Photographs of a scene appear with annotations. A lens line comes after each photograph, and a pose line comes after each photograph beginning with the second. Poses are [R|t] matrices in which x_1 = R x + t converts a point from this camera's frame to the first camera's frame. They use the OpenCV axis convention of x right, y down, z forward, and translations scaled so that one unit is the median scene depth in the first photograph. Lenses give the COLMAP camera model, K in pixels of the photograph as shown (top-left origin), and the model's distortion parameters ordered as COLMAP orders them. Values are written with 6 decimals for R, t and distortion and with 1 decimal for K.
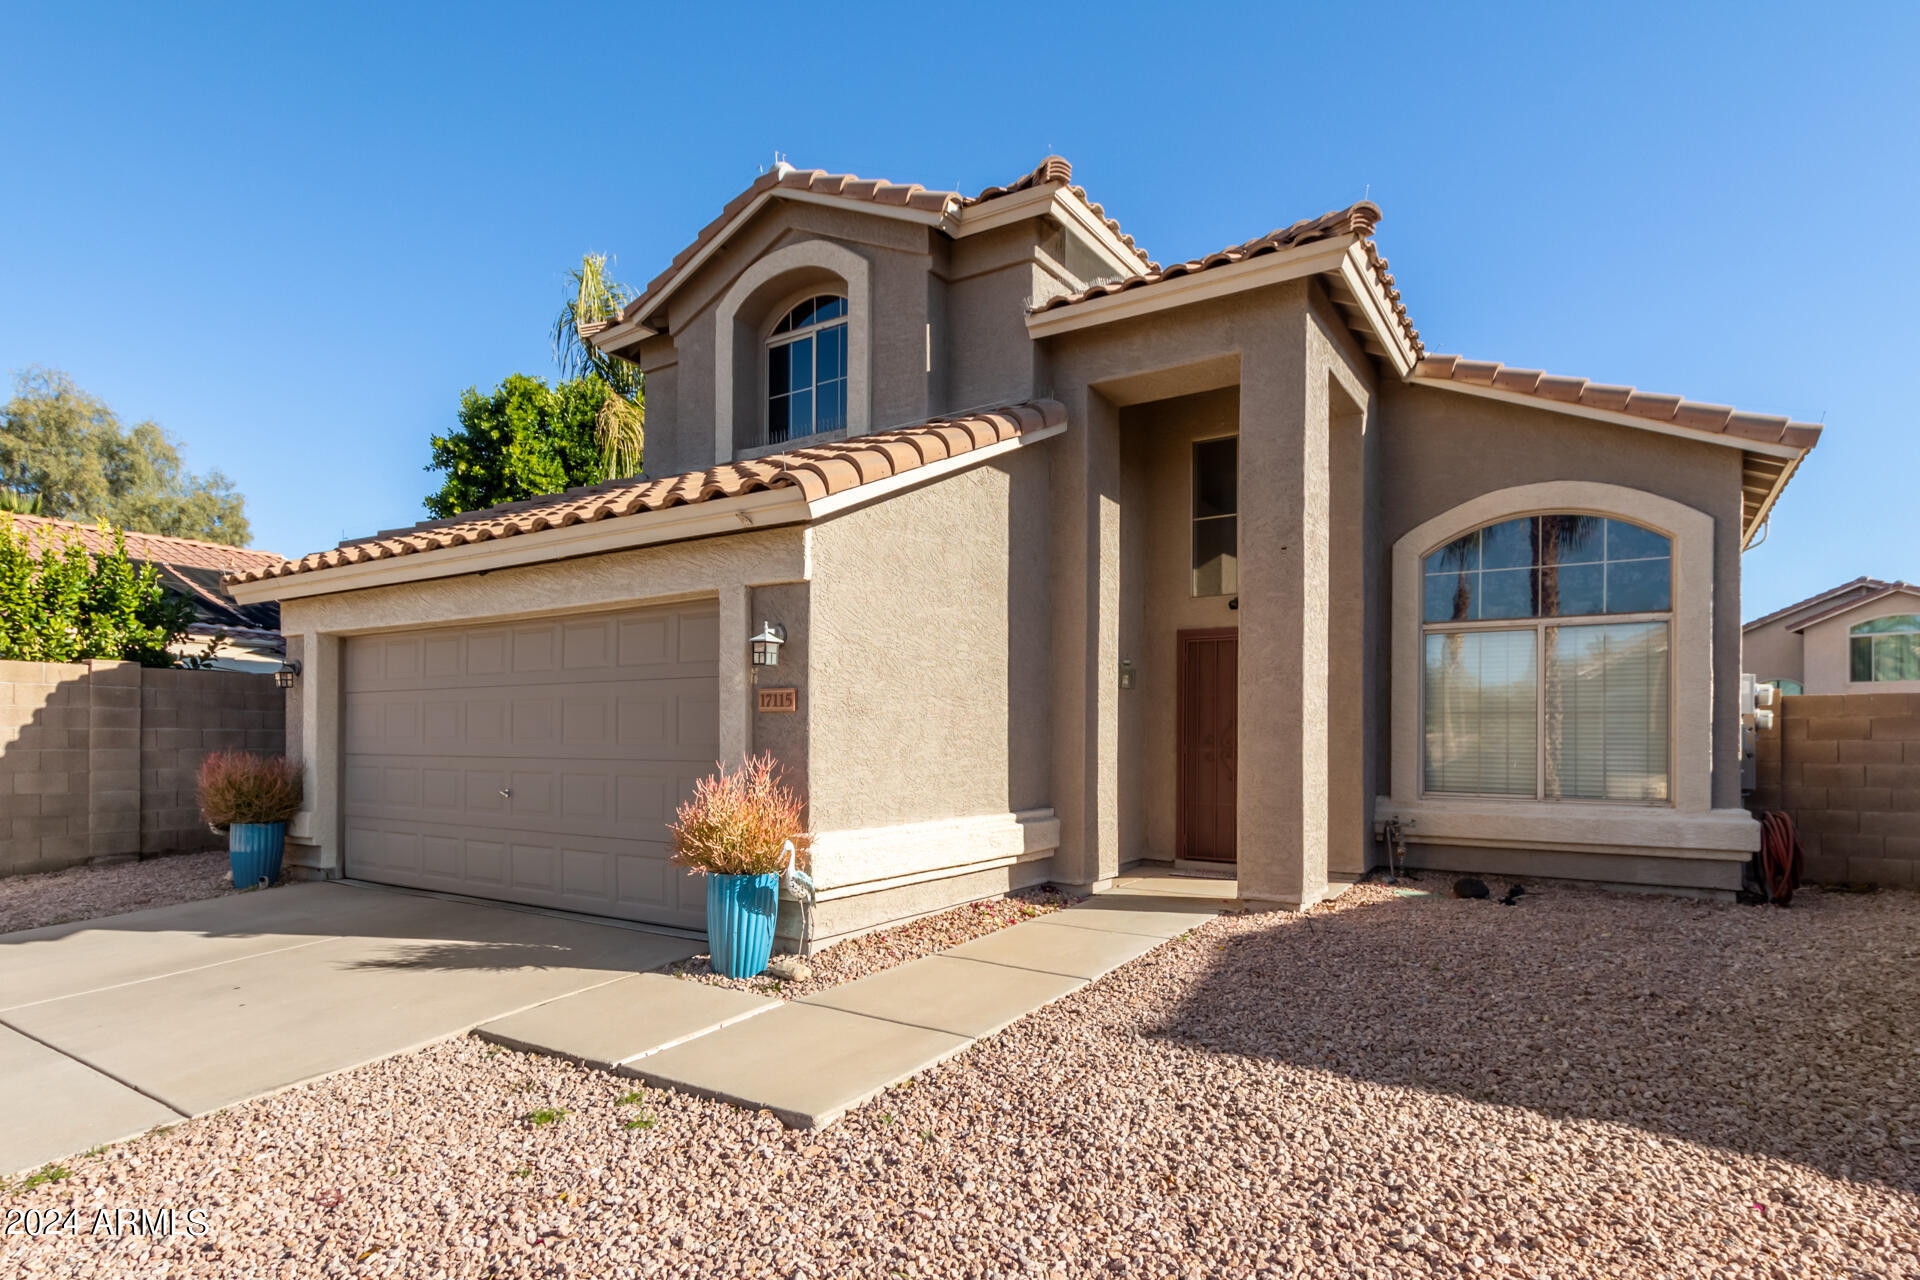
lens RADIAL K [[882.1, 0, 973.7], [0, 882.1, 653.4], [0, 0, 1]] dist [0.004087, -0.001383]
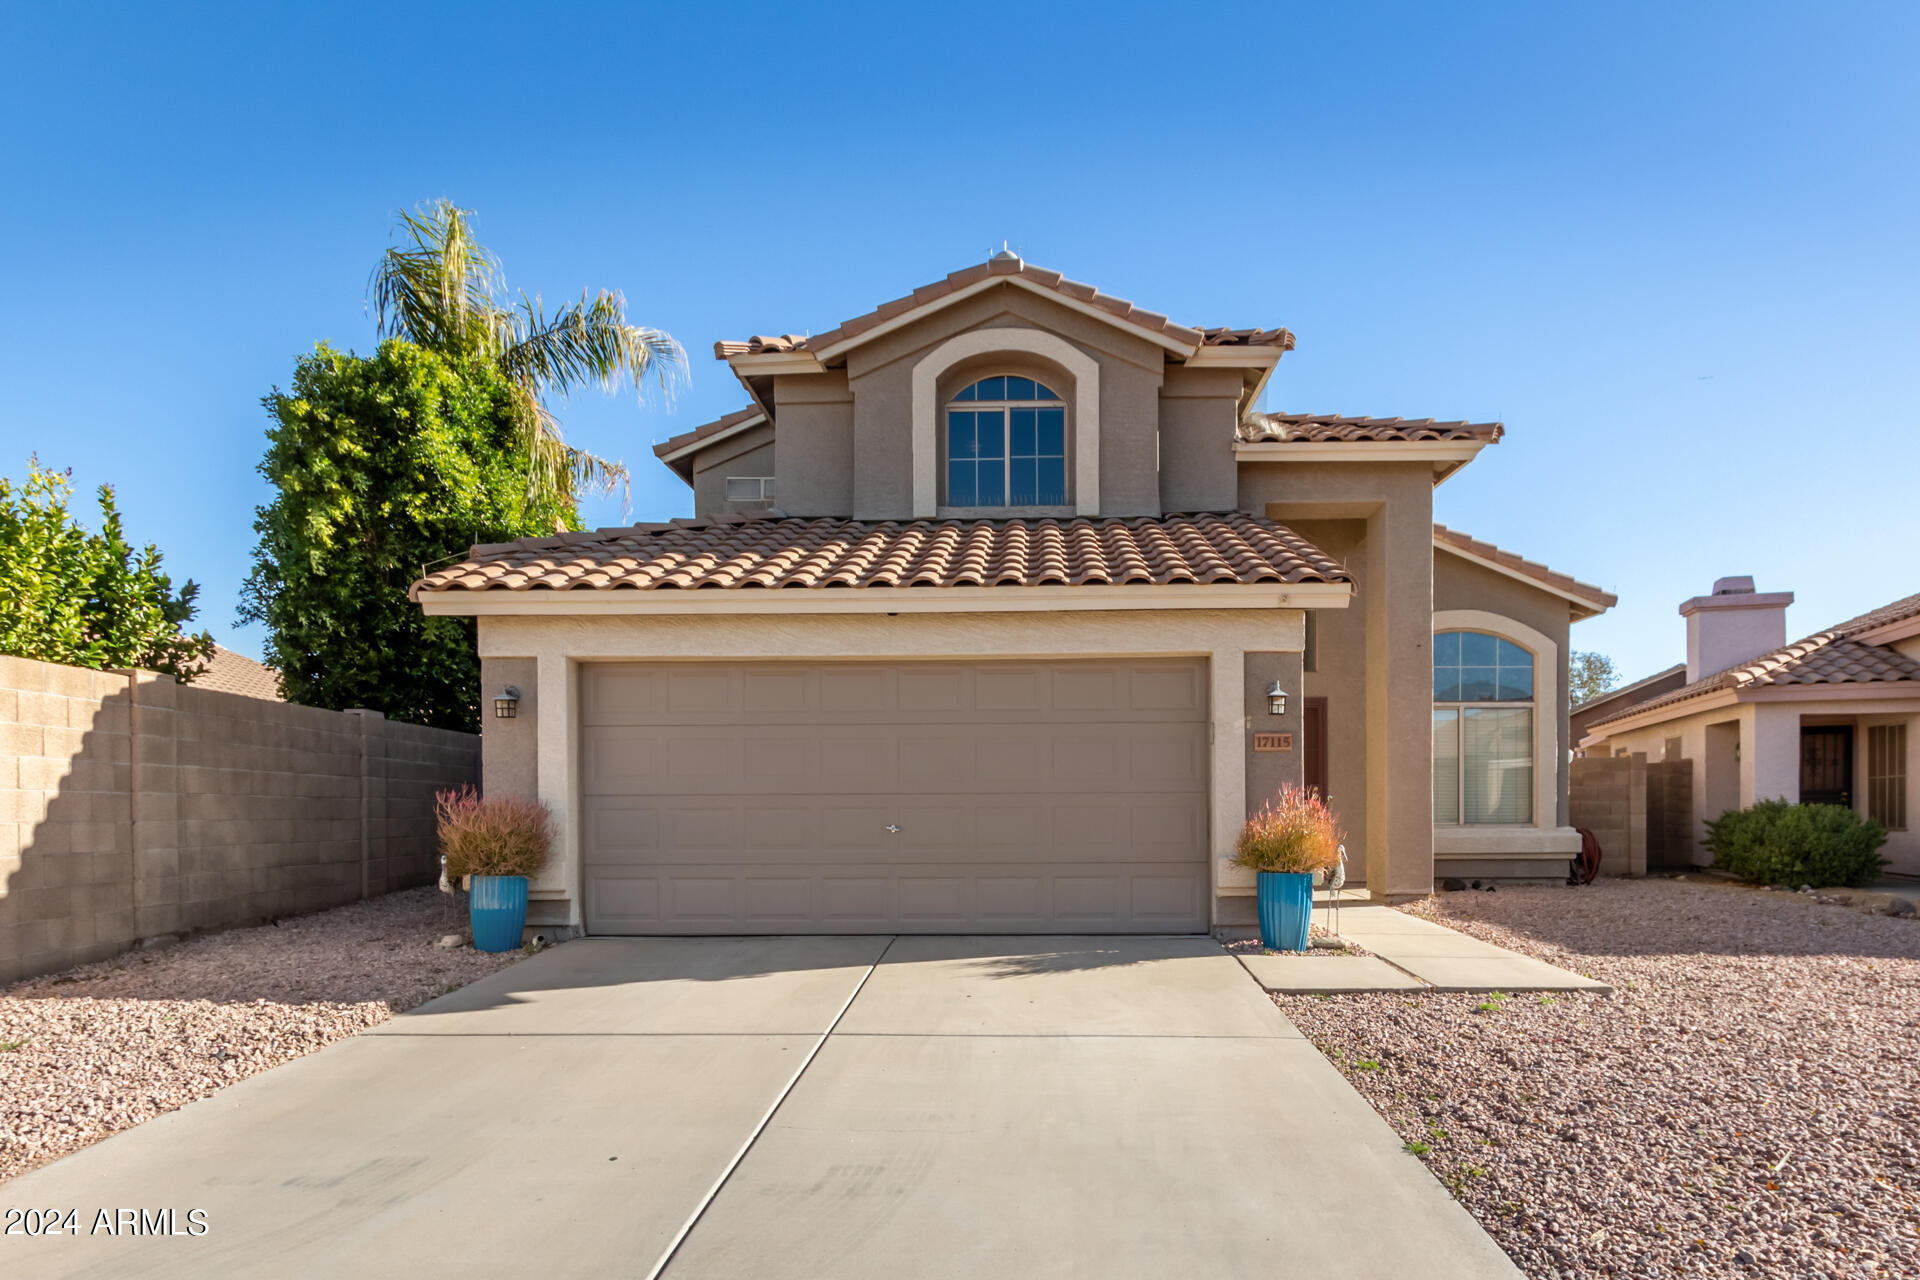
lens RADIAL K [[915.1, 0, 1001.7], [0, 915.1, 714.3], [0, 0, 1]] dist [0.004111, -0.000235]
pose [[0.886488, 0.038934, 0.461110, -0.763576], [-0.038567, 0.999204, -0.010224, 0.026719], [-0.461141, -0.008720, 0.887284, 0.000986]]
